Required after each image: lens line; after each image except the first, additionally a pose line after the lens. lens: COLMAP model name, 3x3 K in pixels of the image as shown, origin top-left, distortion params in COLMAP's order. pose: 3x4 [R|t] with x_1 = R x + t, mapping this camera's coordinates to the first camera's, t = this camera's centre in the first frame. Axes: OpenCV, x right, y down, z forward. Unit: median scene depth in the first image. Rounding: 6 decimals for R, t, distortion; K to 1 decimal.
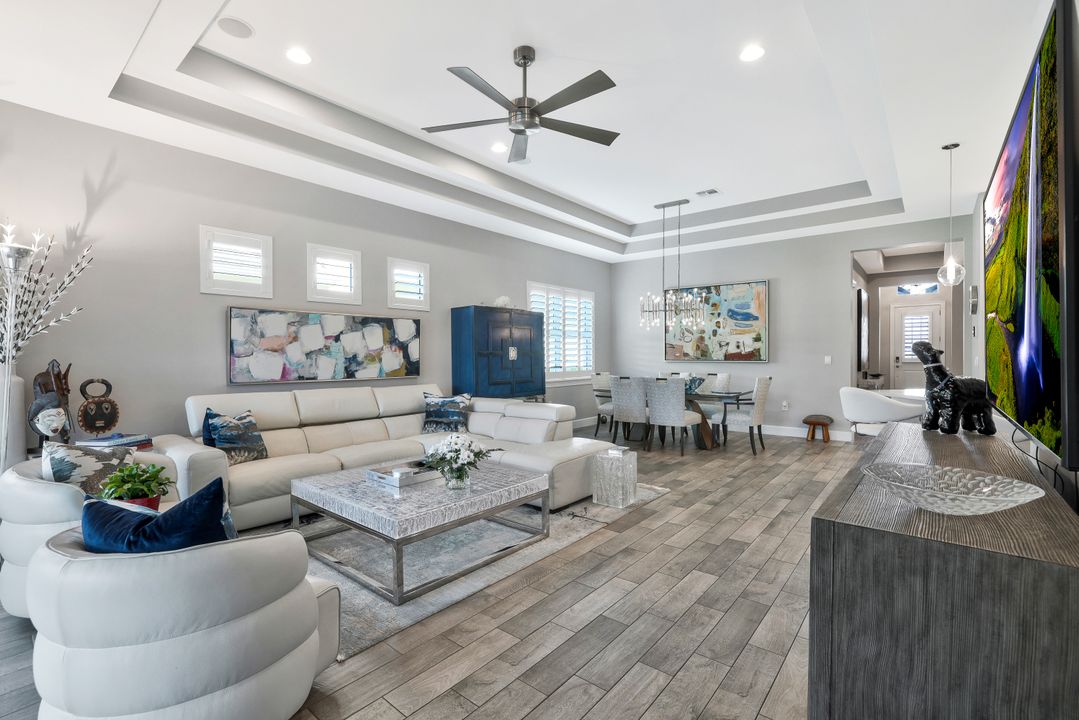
lens RADIAL K [[485.7, 0, 539.5], [0, 485.7, 360.0], [0, 0, 1]] dist [-0.000961, 0.000015]
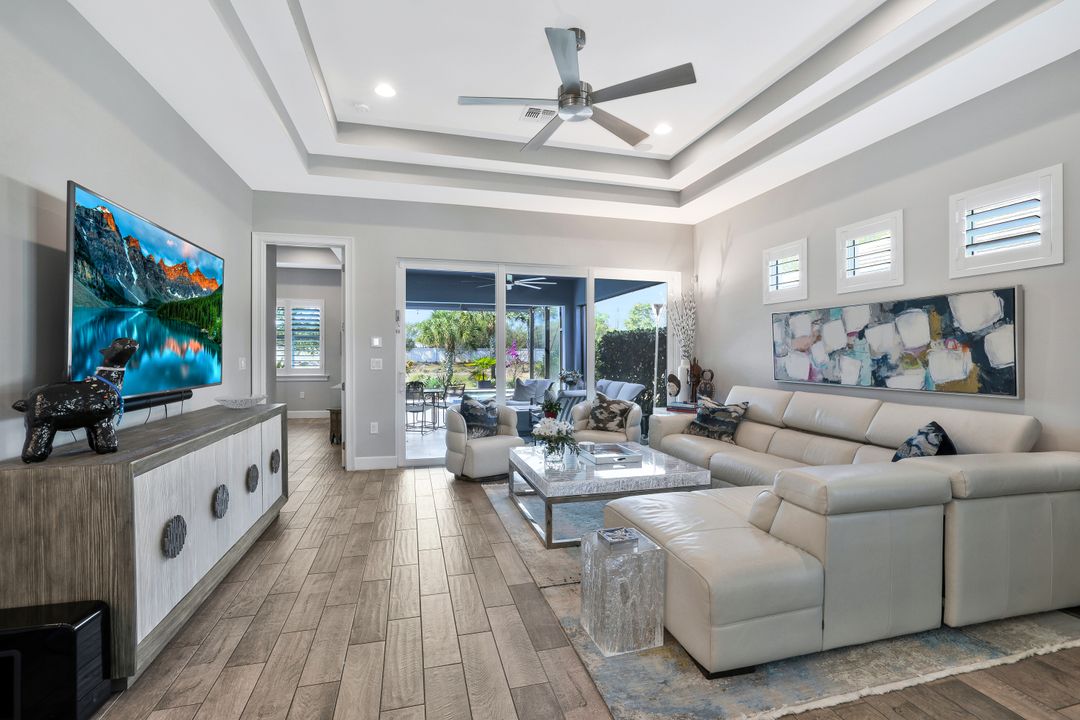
lens RADIAL K [[474.1, 0, 534.4], [0, 474.1, 352.8], [0, 0, 1]] dist [-0.001773, 0.000071]
pose [[-0.573383, -0.000670, -0.819287, 0.507378], [-0.008845, 0.999946, 0.005373, -0.013565], [0.819240, 0.010327, -0.573358, 0.968332]]
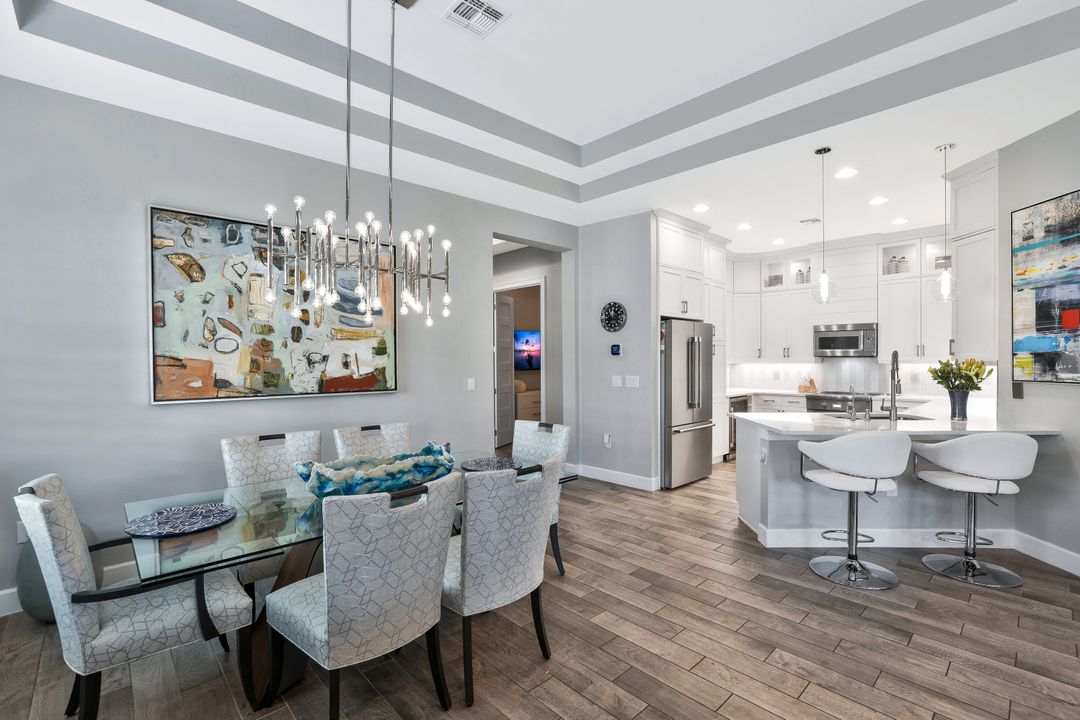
lens RADIAL K [[491.0, 0, 509.9], [0, 491.0, 361.7], [0, 0, 1]] dist [-0.002455, -0.000006]
pose [[0.129257, -0.002040, 0.991609, -0.103862], [0.017116, 0.999853, -0.000174, -0.039554], [-0.991463, 0.016995, 0.129273, 1.114838]]
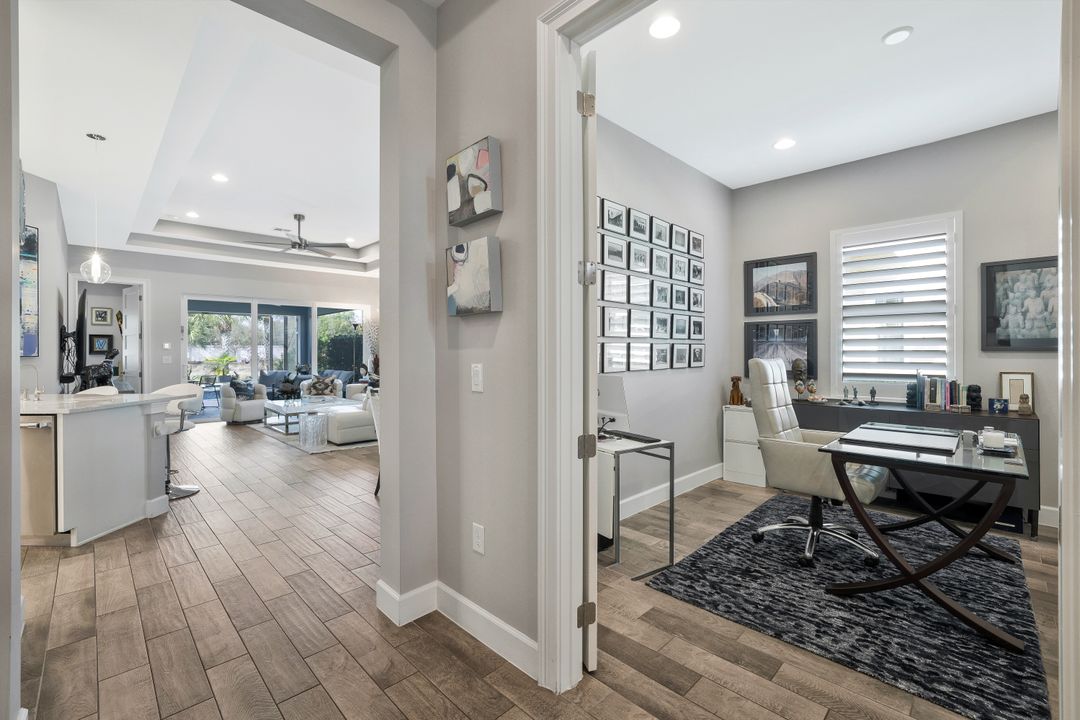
lens RADIAL K [[465.2, 0, 510.2], [0, 465.2, 349.6], [0, 0, 1]] dist [0.000146, 0.009331]
pose [[-0.129885, -0.001710, -0.991528, 1.249571], [-0.011147, 0.999938, -0.000264, -0.024076], [0.991466, 0.011018, -0.129896, 1.445590]]
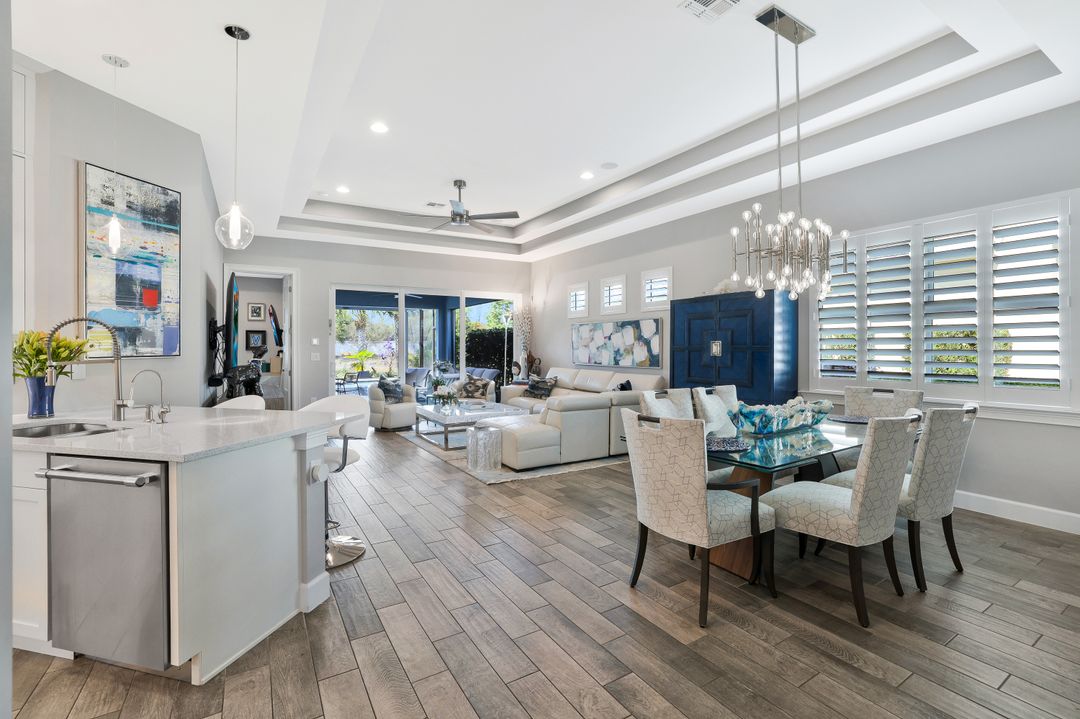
lens RADIAL K [[473.4, 0, 526.5], [0, 473.4, 341.3], [0, 0, 1]] dist [-0.001943, 0.000097]
pose [[-0.329857, -0.007949, -0.943997, 1.005848], [-0.008490, 0.999949, -0.005454, -0.023041], [0.943993, 0.006216, -0.329908, 1.192718]]
